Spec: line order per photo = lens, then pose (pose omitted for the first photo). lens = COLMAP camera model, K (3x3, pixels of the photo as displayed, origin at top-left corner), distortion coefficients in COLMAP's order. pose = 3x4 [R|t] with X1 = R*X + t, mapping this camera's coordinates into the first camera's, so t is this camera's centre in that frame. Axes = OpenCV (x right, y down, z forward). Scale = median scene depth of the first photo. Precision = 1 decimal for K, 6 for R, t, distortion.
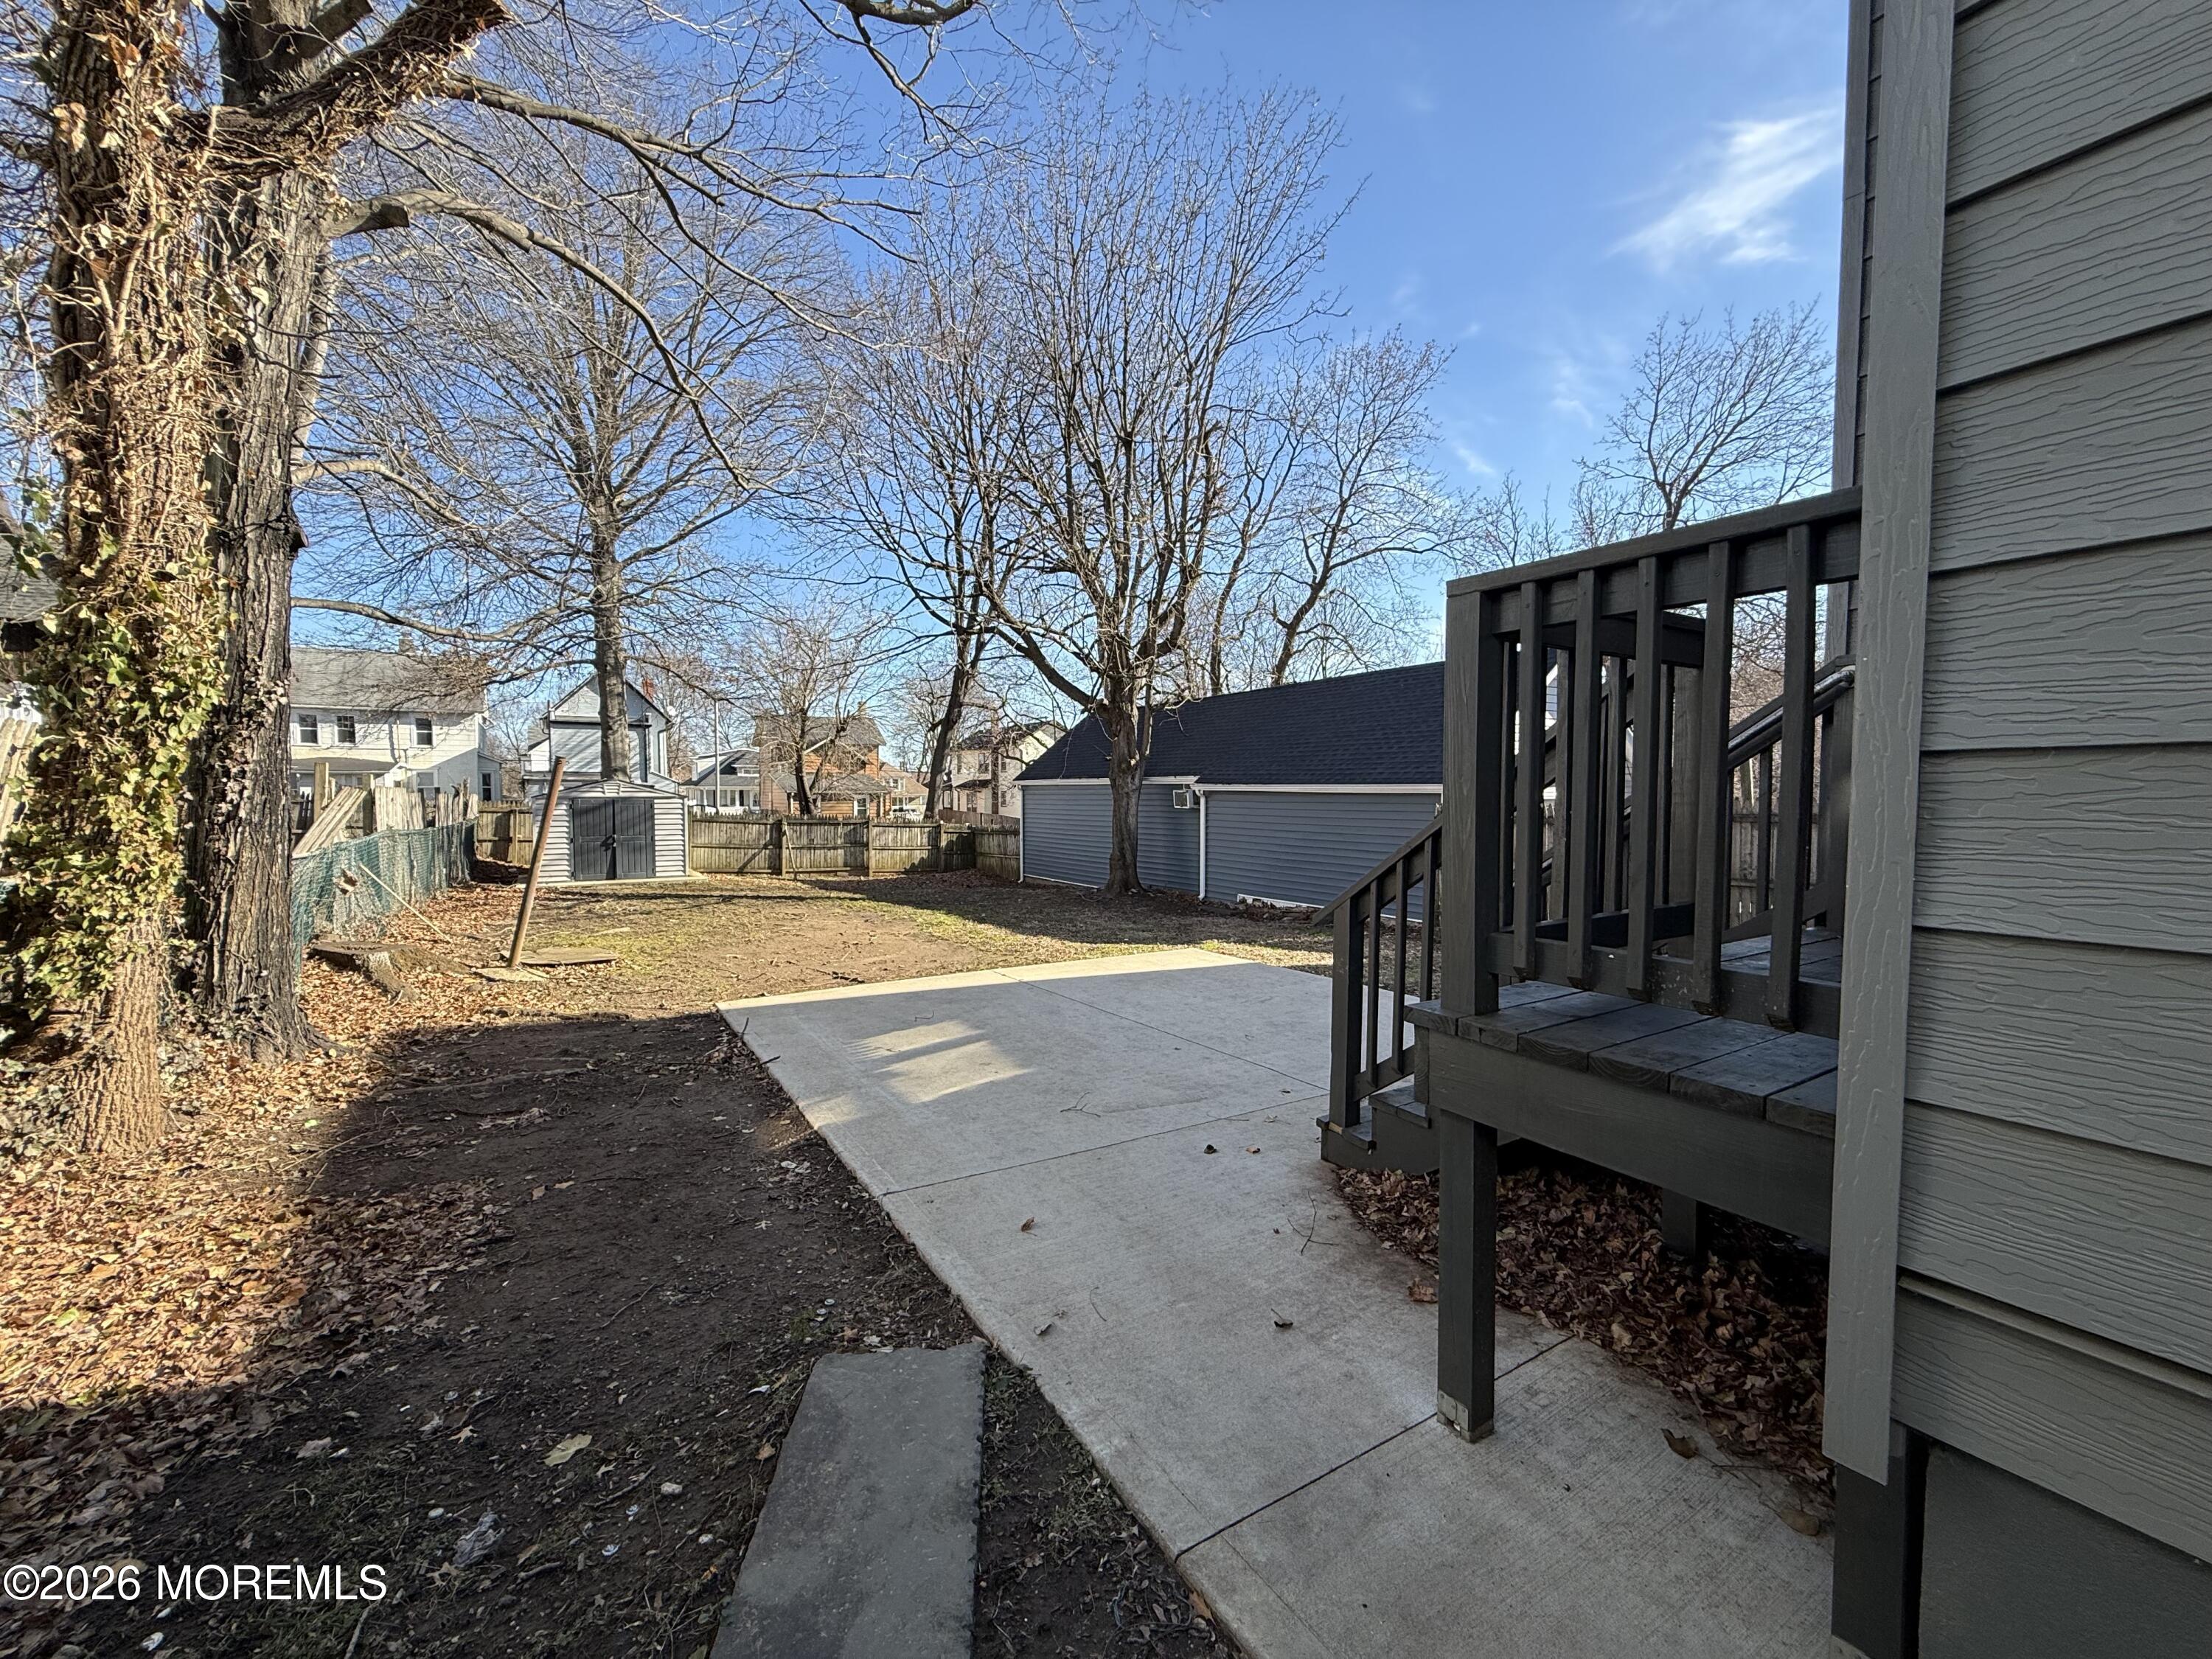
lens RADIAL K [[876.9, 0, 1097.9], [0, 876.9, 831.9], [0, 0, 1]] dist [-0.000254, 0.000020]
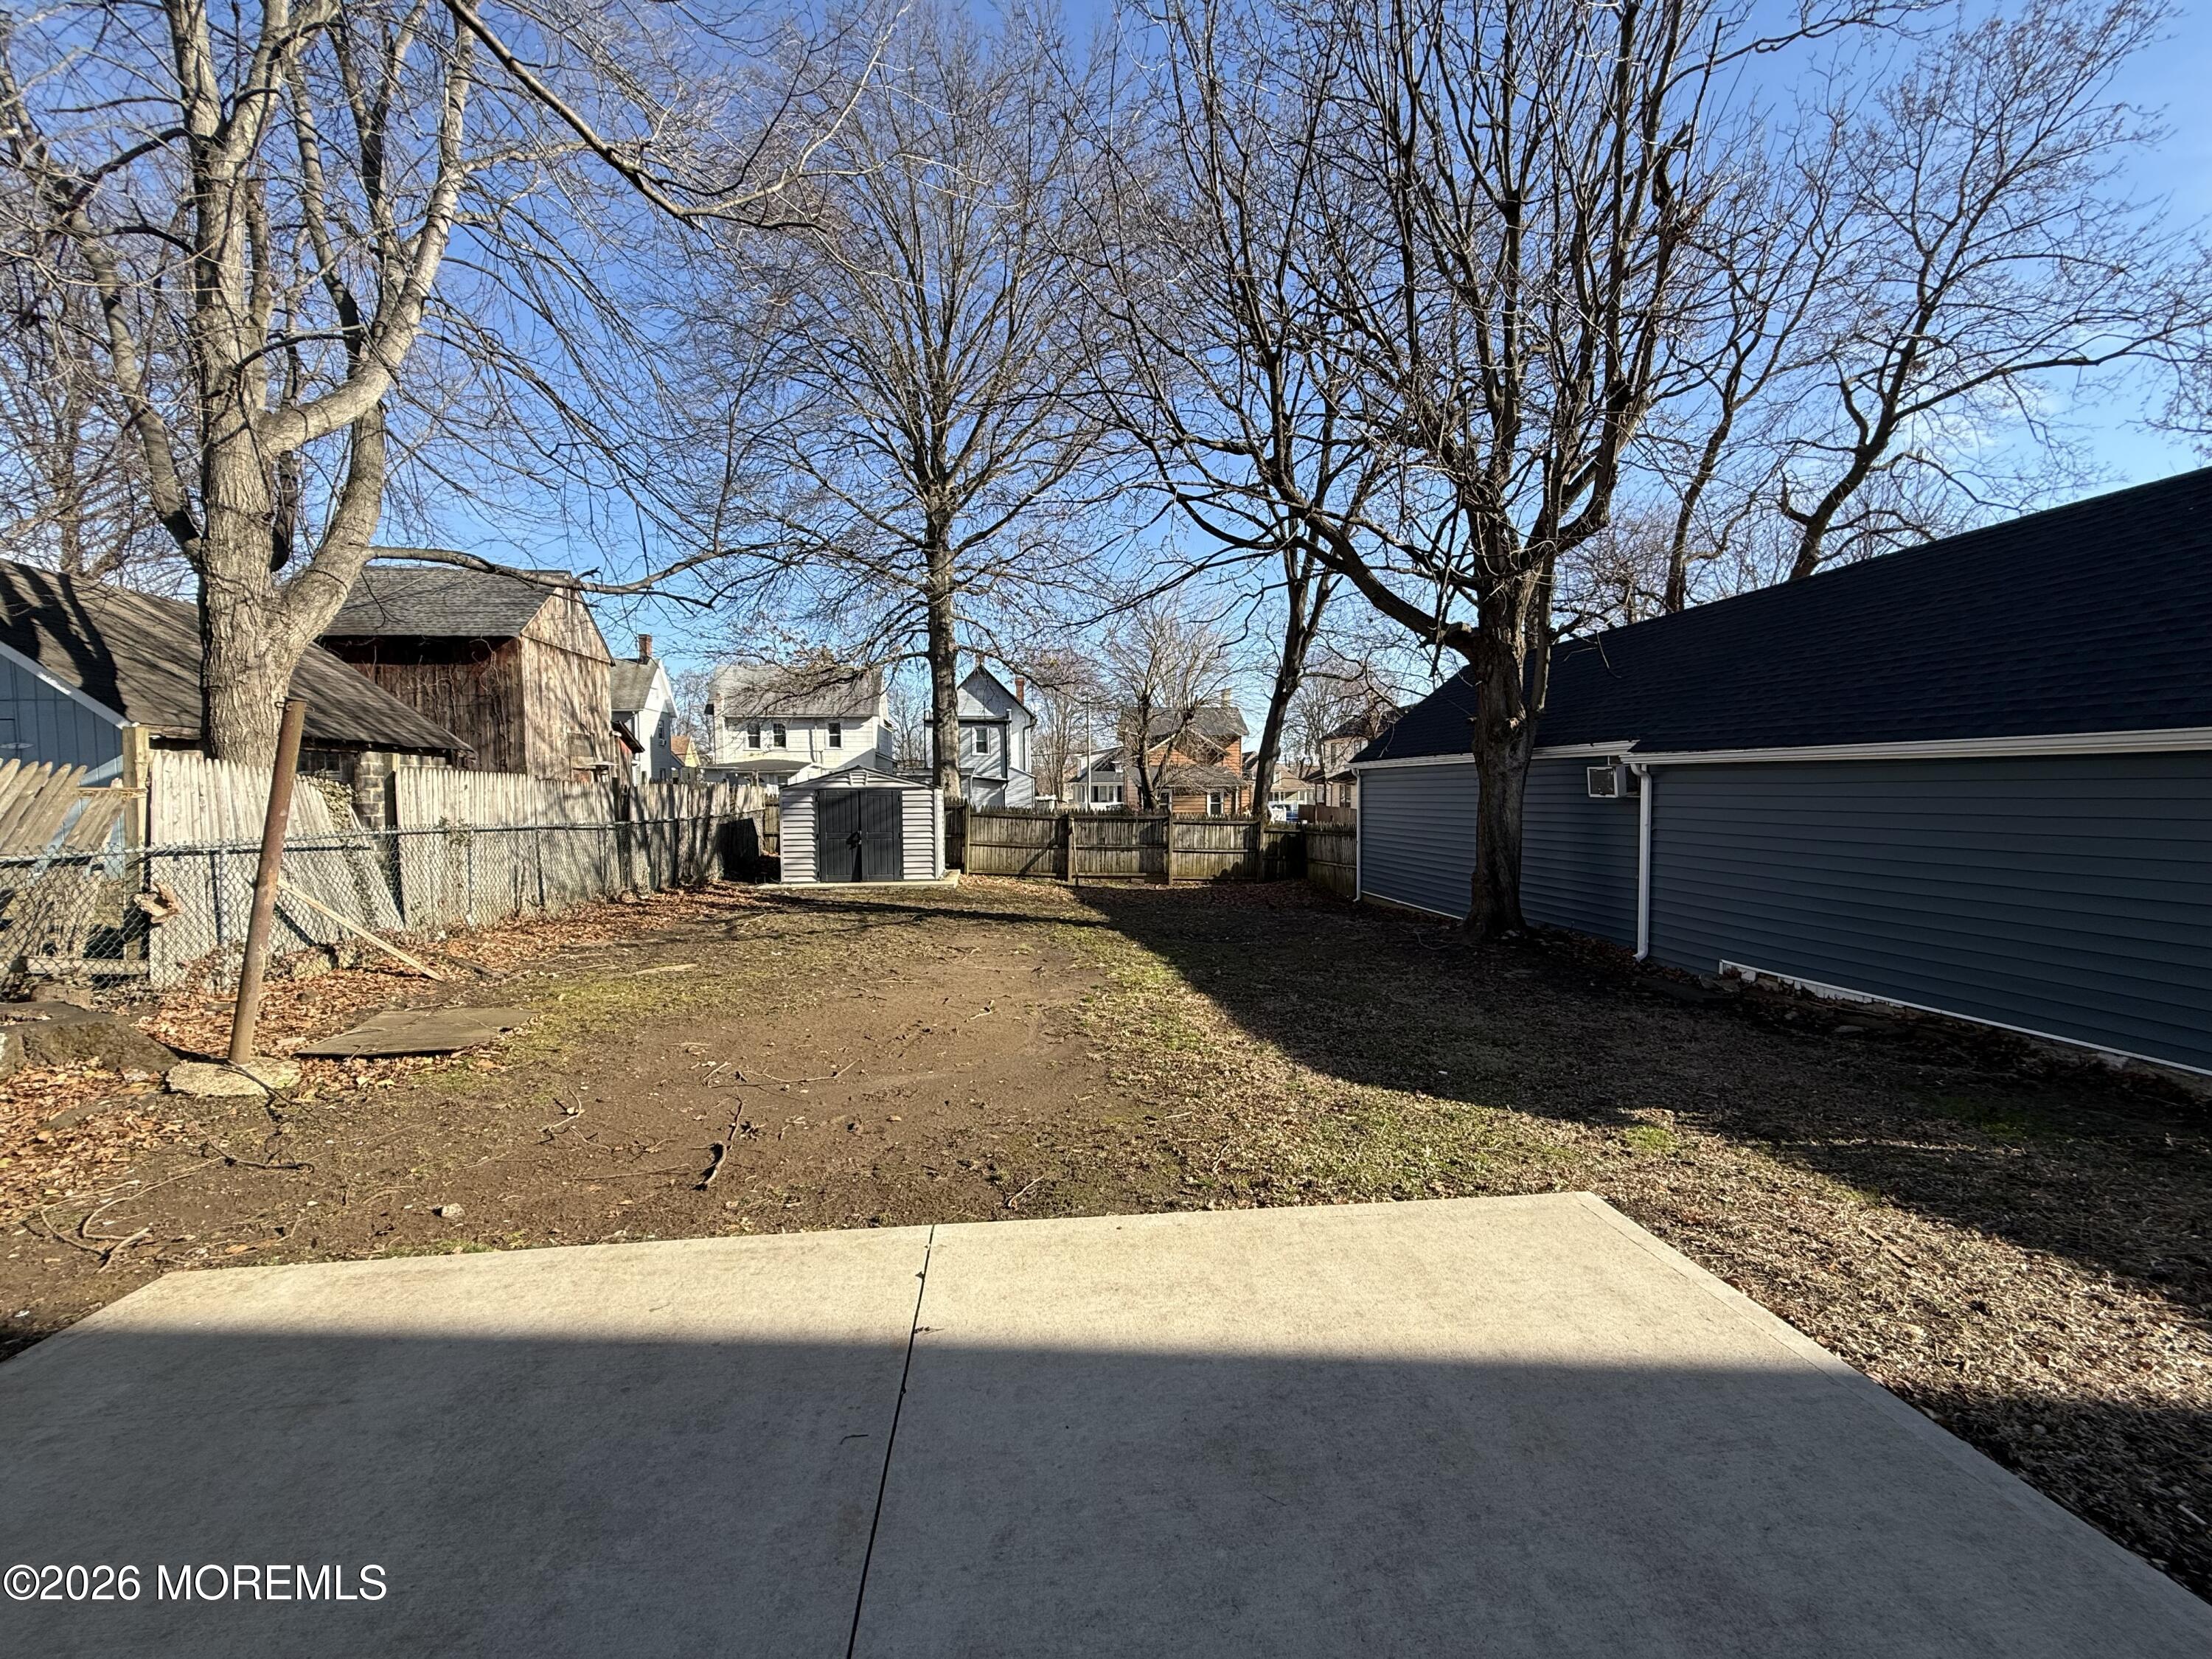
lens RADIAL K [[876.9, 0, 1097.9], [0, 876.9, 831.9], [0, 0, 1]] dist [-0.000254, 0.000020]
pose [[0.901690, 0.012745, -0.432196, 0.036694], [-0.010849, 0.999918, 0.006852, -0.003657], [0.432248, -0.001489, 0.901754, 0.269990]]
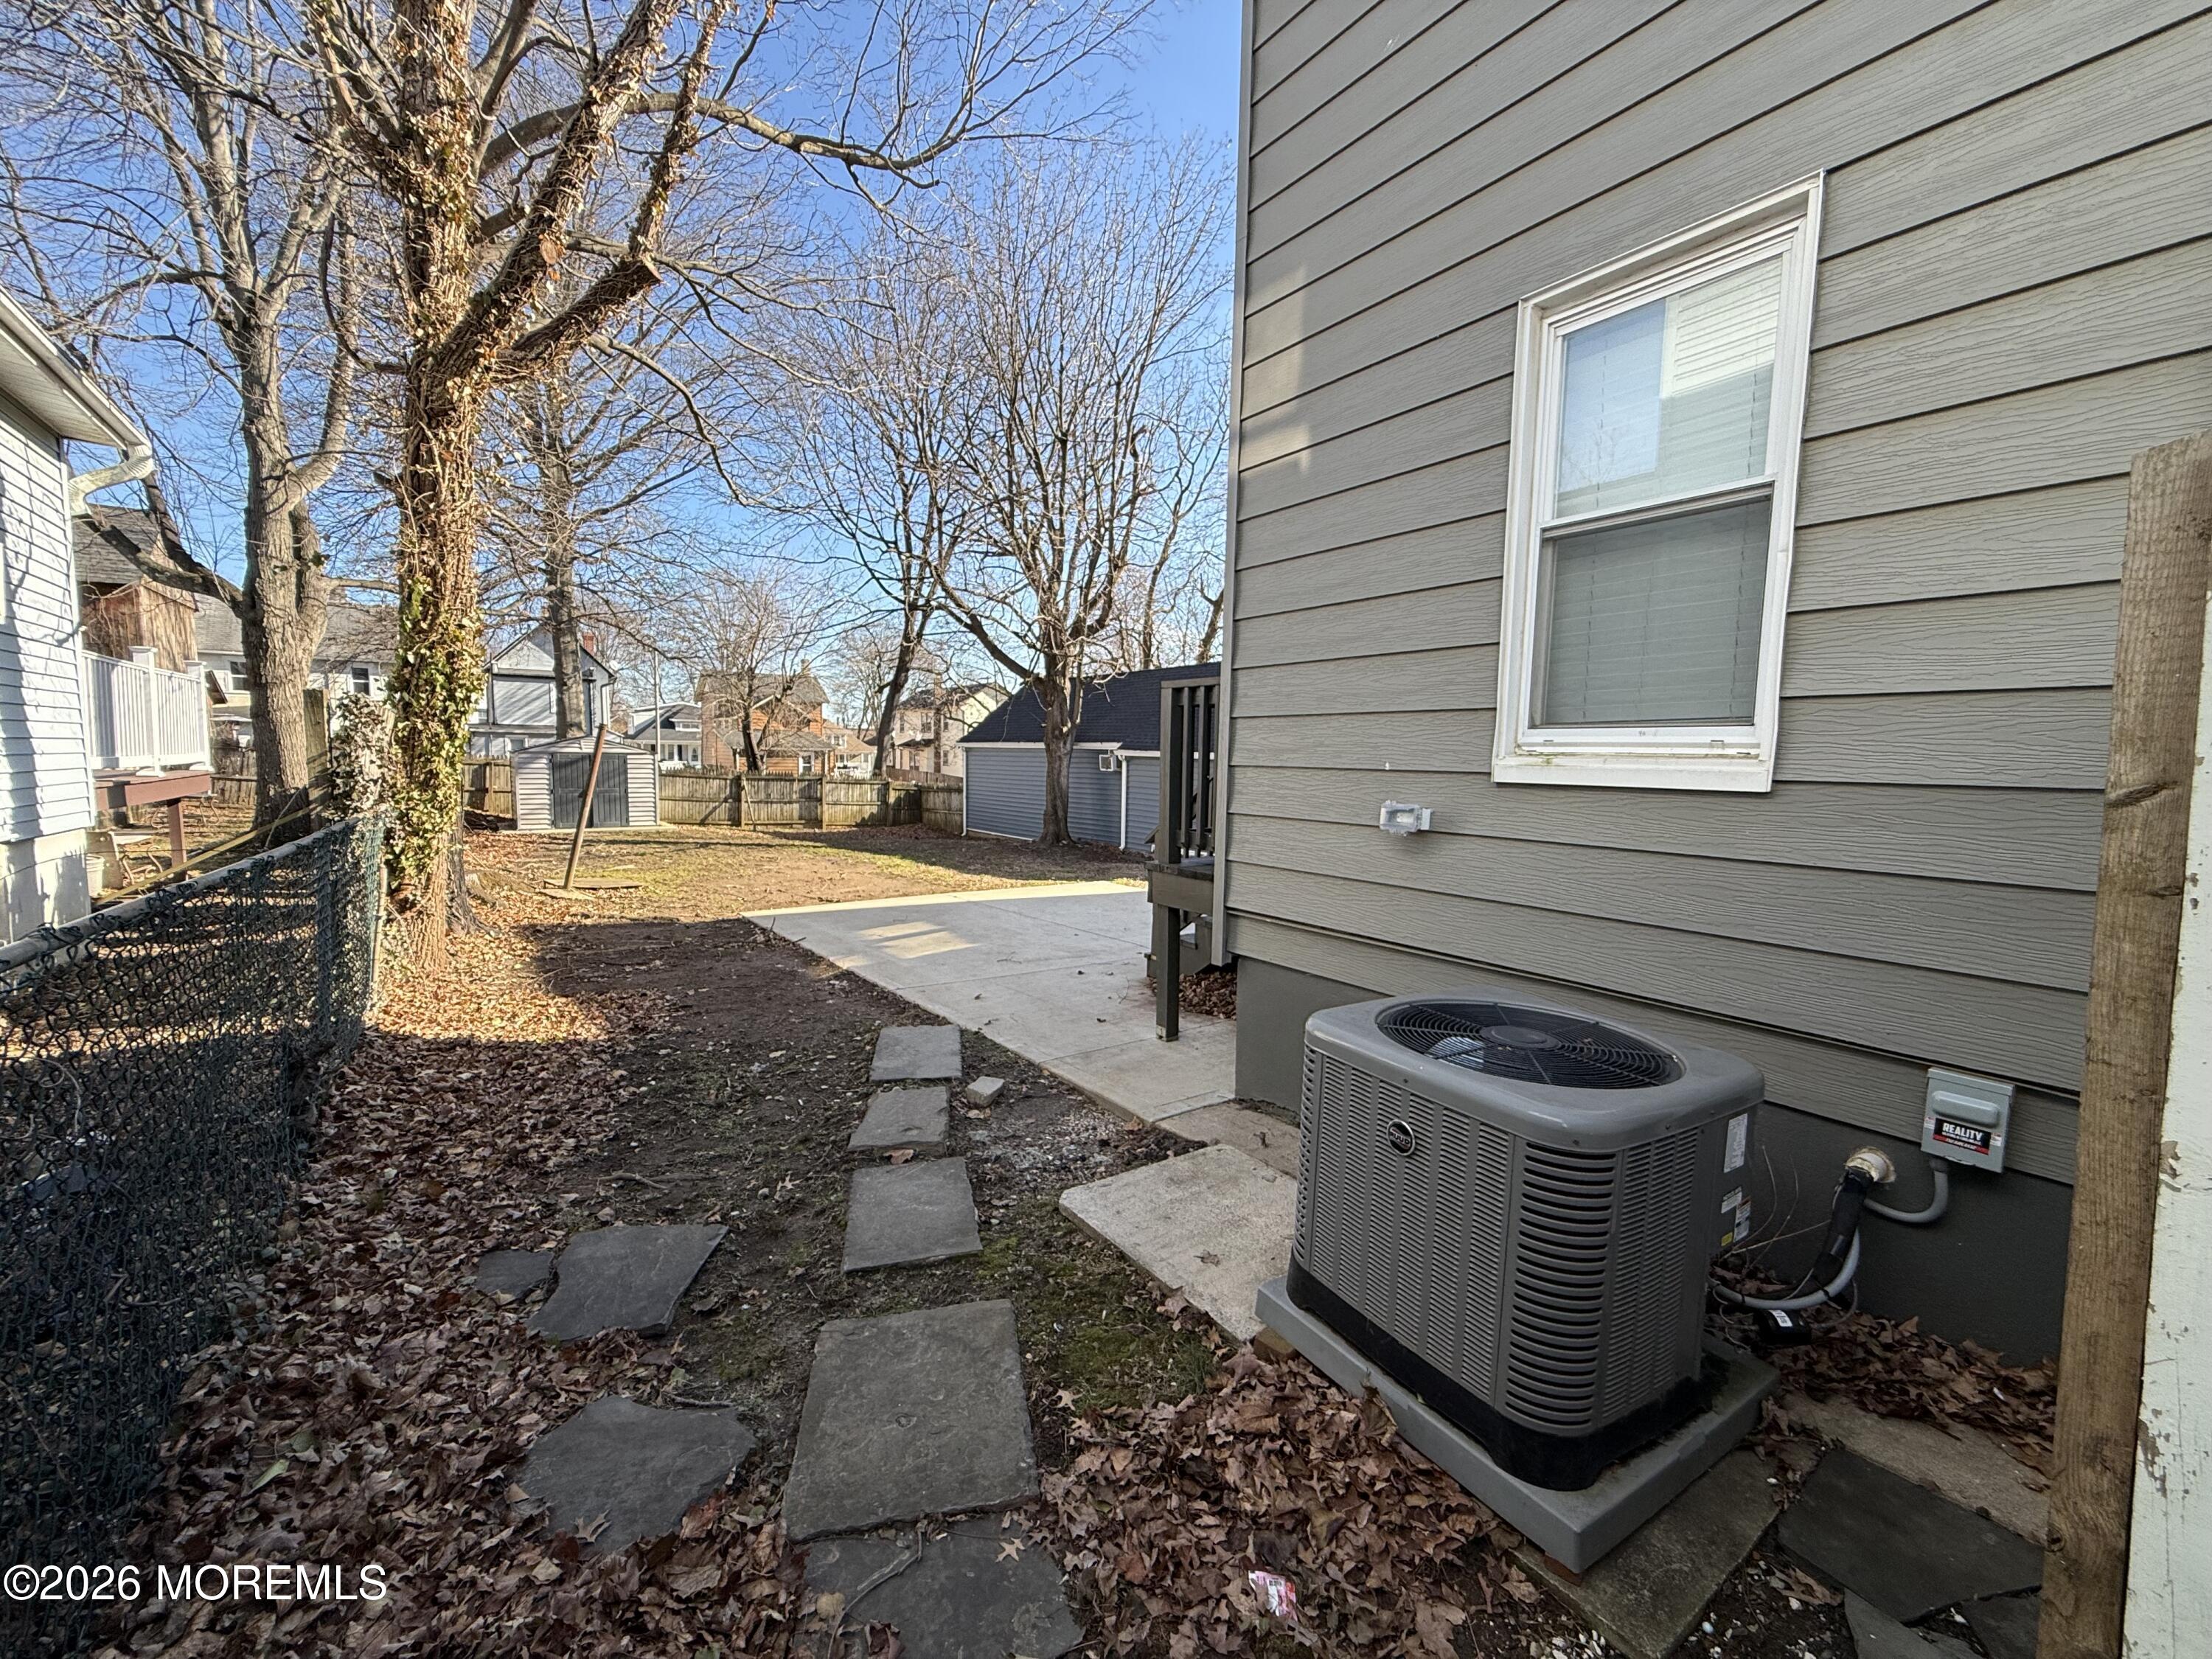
lens RADIAL K [[883.6, 0, 1100.6], [0, 883.6, 842.0], [0, 0, 1]] dist [0.000249, 0.000010]
pose [[0.997541, 0.009676, 0.069408, 0.006761], [-0.013557, 0.998358, 0.055659, 0.001524], [-0.068756, -0.056463, 0.996034, -0.127851]]
